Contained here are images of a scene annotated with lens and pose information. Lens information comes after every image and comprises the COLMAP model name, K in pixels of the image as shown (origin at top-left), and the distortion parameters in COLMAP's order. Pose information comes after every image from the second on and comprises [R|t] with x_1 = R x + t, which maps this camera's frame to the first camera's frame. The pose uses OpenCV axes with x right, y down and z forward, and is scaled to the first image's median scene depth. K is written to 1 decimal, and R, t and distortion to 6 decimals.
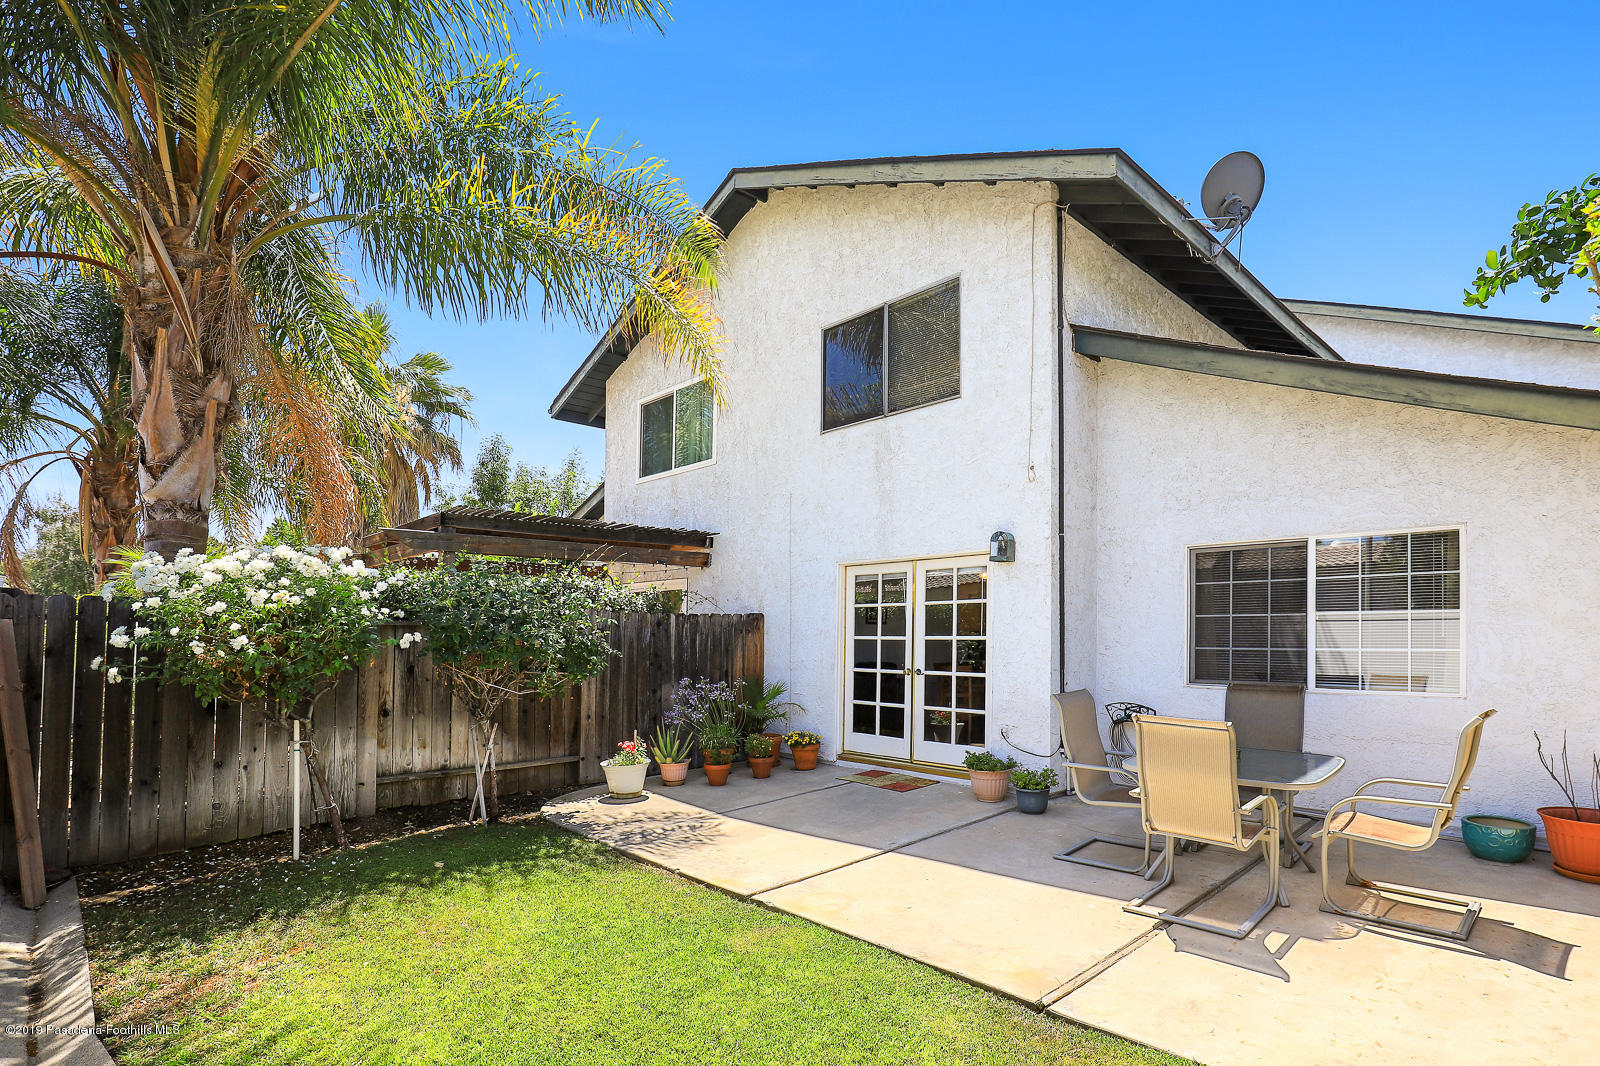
lens RADIAL K [[747.6, 0, 809.7], [0, 747.6, 623.9], [0, 0, 1]] dist [-0.020143, -0.000031]
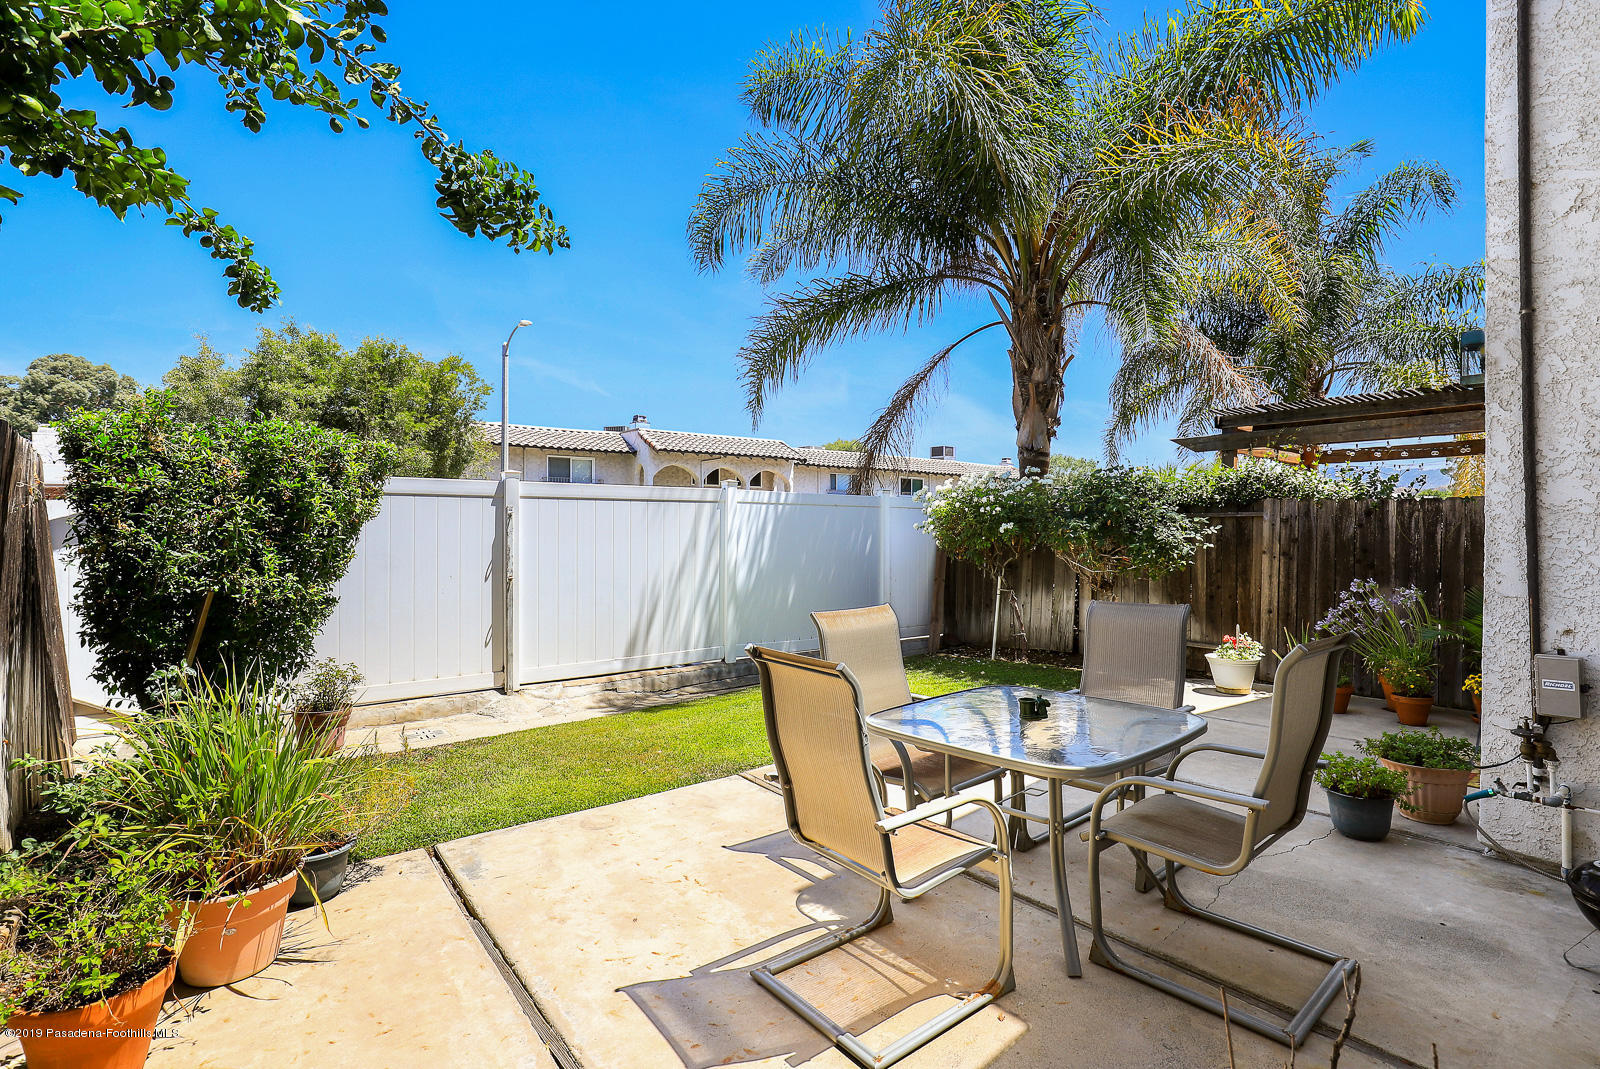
lens RADIAL K [[770.0, 0, 835.8], [0, 770.0, 511.7], [0, 0, 1]] dist [-0.002446, -0.000094]
pose [[-0.059968, -0.017135, -0.998053, 0.763747], [0.009678, 0.999796, -0.017746, 0.009466], [0.998153, -0.010724, -0.059790, 0.535297]]
